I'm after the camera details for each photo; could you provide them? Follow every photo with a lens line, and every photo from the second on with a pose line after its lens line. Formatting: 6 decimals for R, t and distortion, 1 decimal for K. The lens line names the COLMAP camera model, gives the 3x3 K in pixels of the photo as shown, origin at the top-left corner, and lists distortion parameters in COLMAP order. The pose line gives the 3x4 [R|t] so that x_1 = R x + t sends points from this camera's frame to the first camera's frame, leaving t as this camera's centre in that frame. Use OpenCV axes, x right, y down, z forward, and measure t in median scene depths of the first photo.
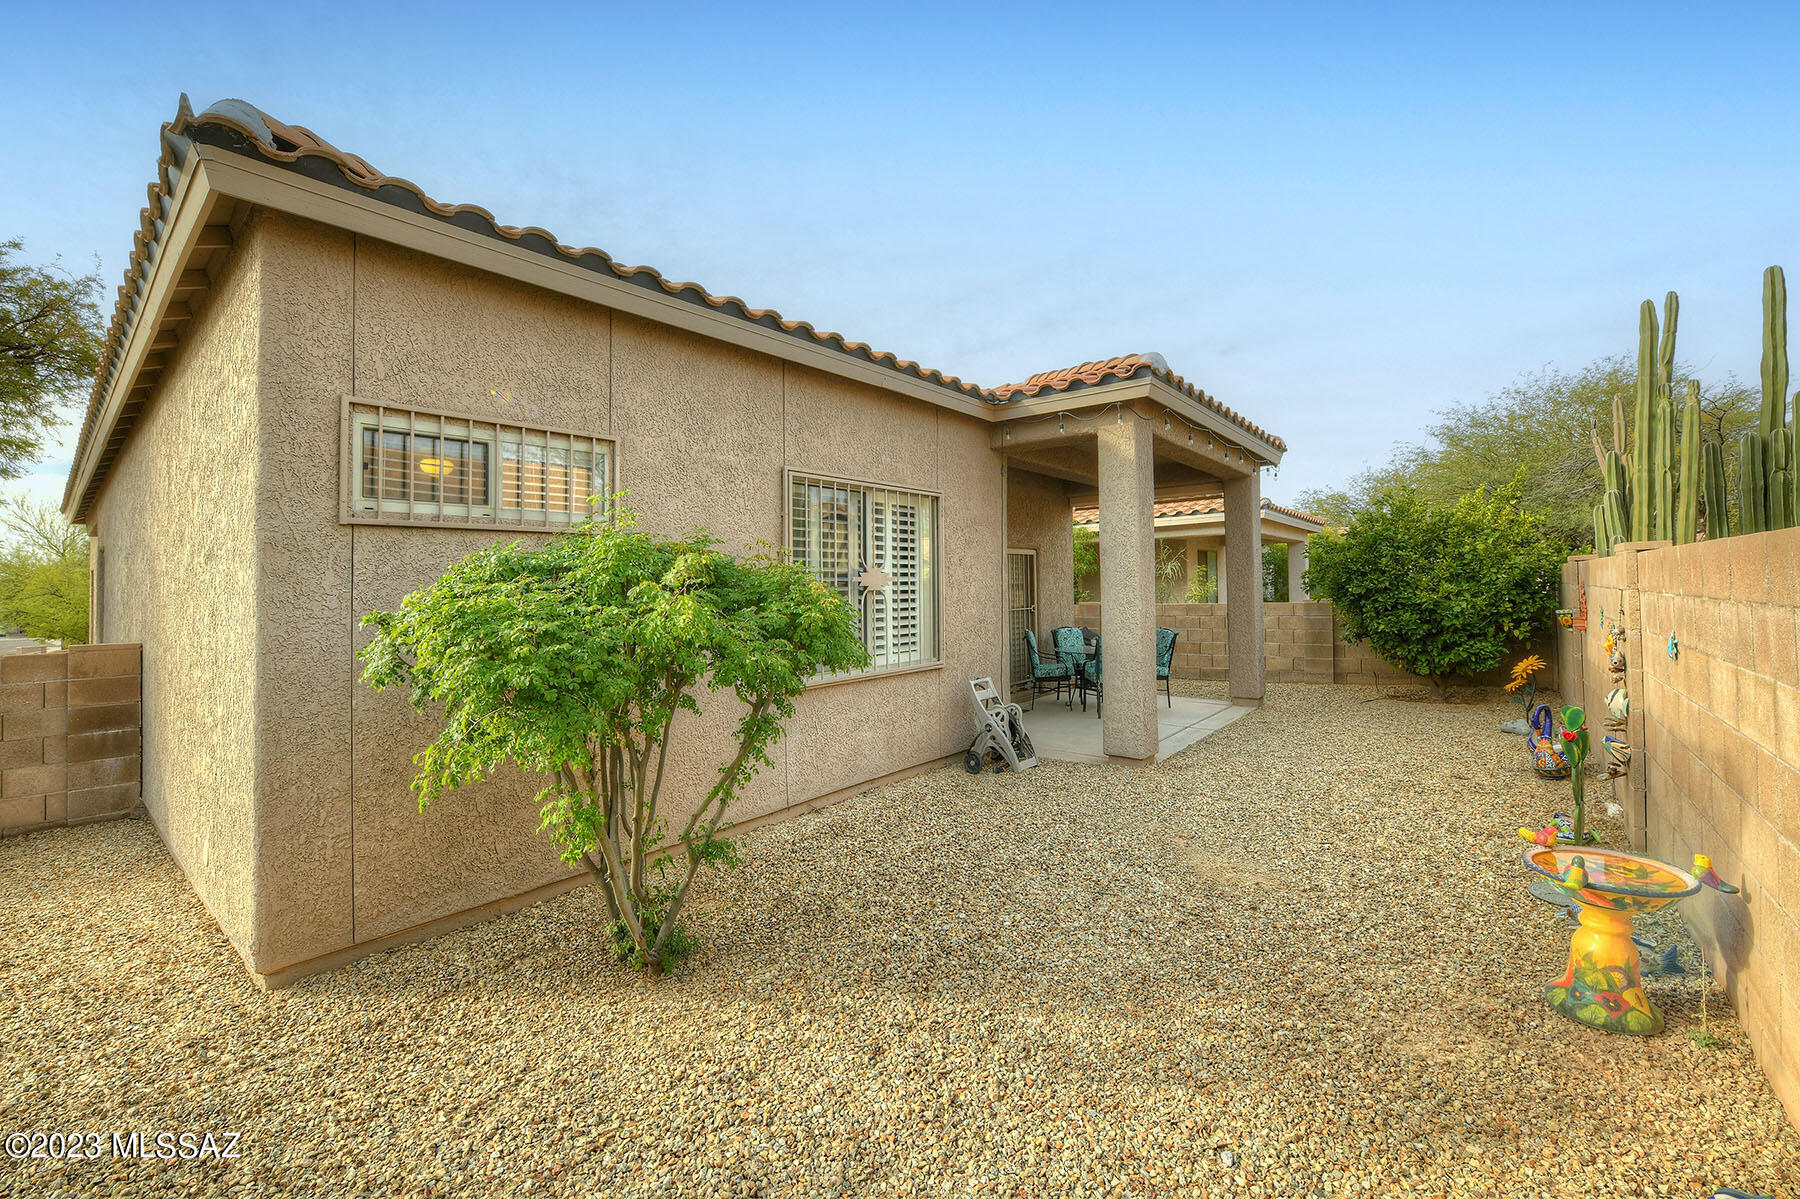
lens RADIAL K [[727.7, 0, 896.7], [0, 727.7, 575.5], [0, 0, 1]] dist [-0.020103, -0.000031]
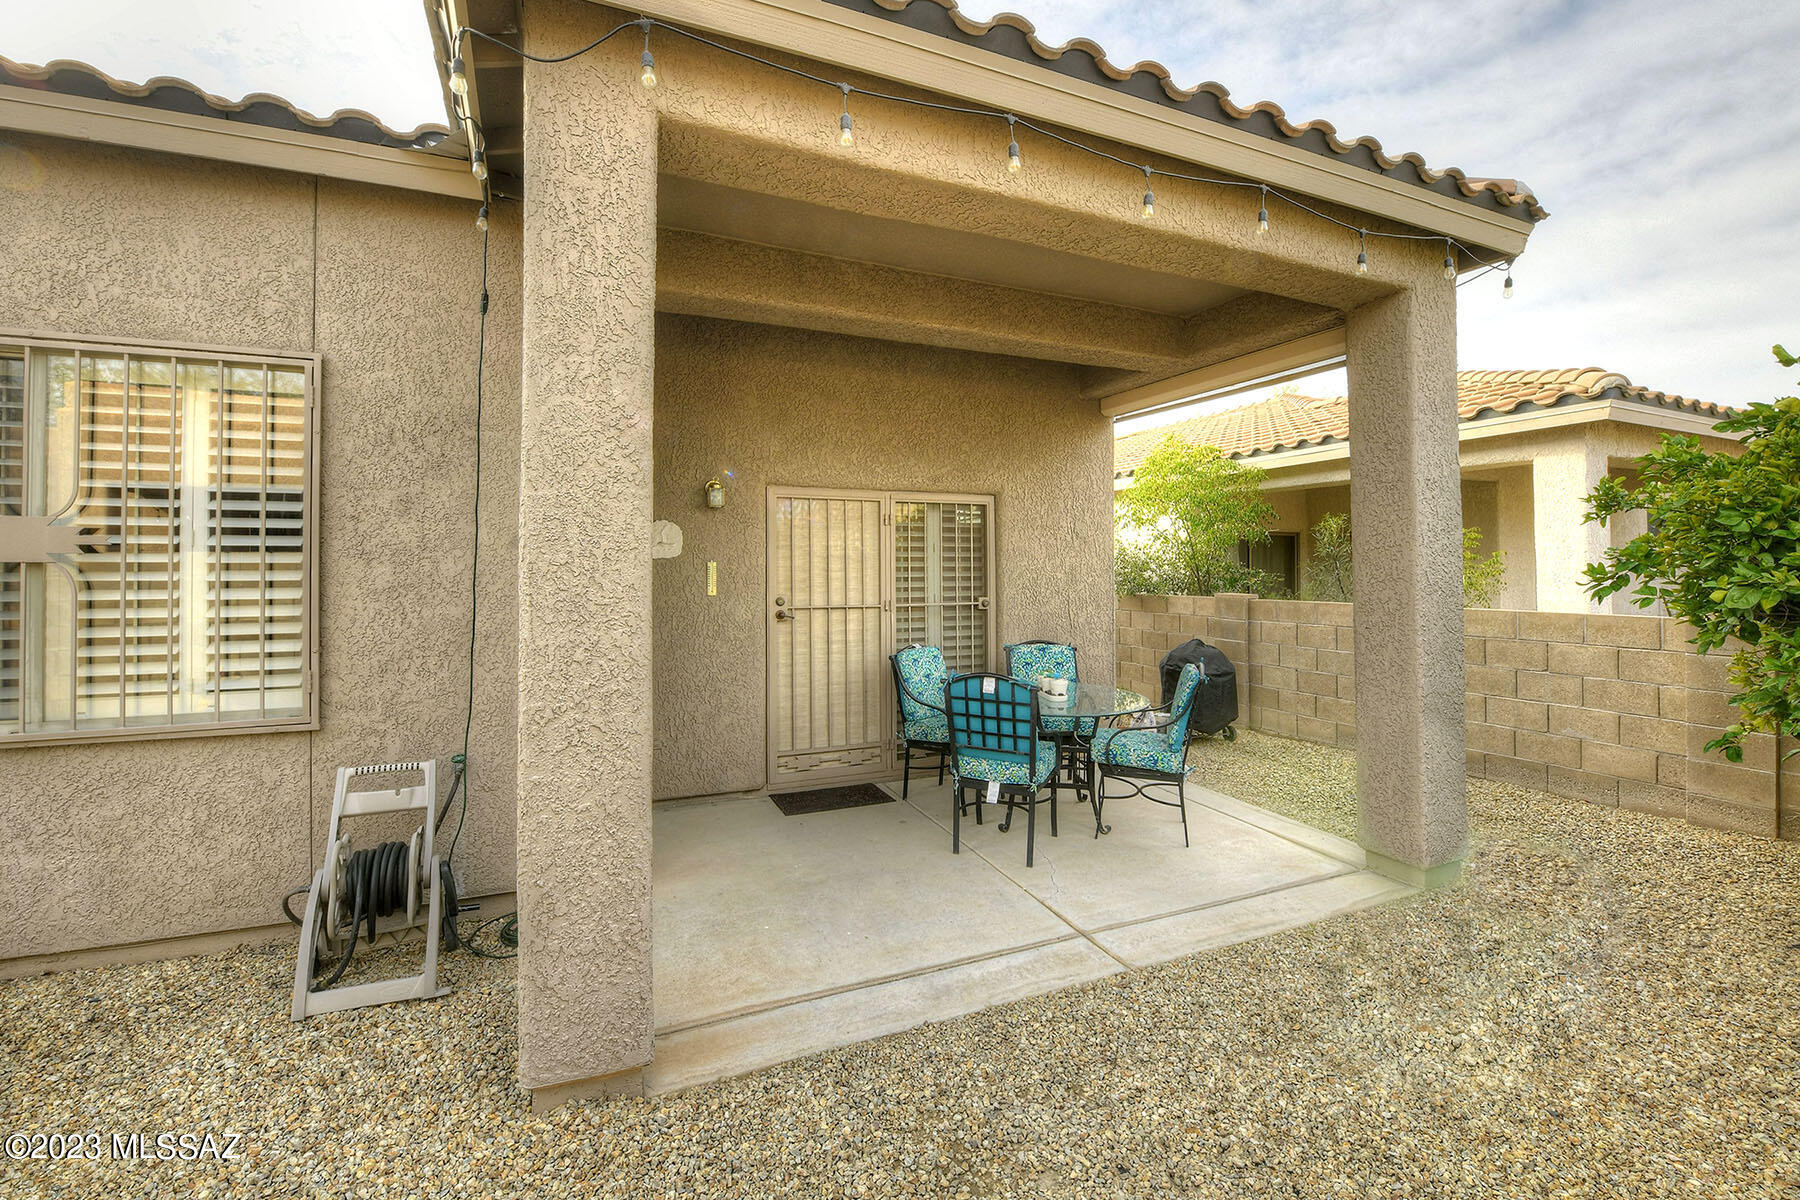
lens RADIAL K [[740.5, 0, 941.2], [0, 740.5, 549.2], [0, 0, 1]] dist [-0.021625, -0.000149]
pose [[0.889115, 0.016180, -0.457399, 0.442585], [-0.013192, 0.999866, 0.009726, -0.000442], [0.457494, -0.002613, 0.889209, 0.532050]]
